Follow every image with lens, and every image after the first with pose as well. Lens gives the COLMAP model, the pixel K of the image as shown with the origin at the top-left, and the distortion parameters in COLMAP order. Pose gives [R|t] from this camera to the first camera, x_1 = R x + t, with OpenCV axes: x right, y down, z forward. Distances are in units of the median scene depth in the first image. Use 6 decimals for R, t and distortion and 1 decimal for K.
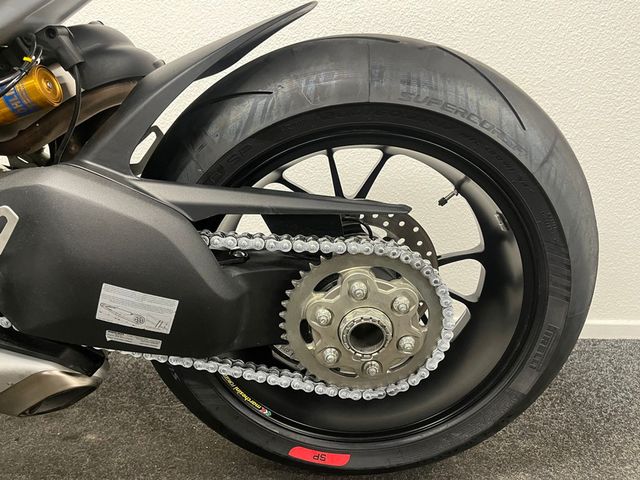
lens RADIAL K [[488.3, 0, 320.0], [0, 488.3, 240.0], [0, 0, 1]] dist [0.016704, -0.001453]
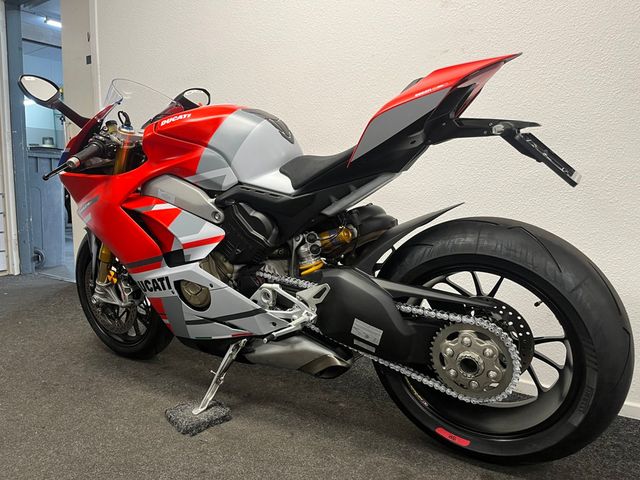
lens RADIAL K [[488.3, 0, 320.0], [0, 488.3, 240.0], [0, 0, 1]] dist [0.016704, -0.001453]
pose [[0.855457, 0.064377, -0.513856, 0.558826], [-0.139931, 0.984069, -0.109668, -0.005502], [0.498610, 0.165721, 0.850838, -1.081775]]
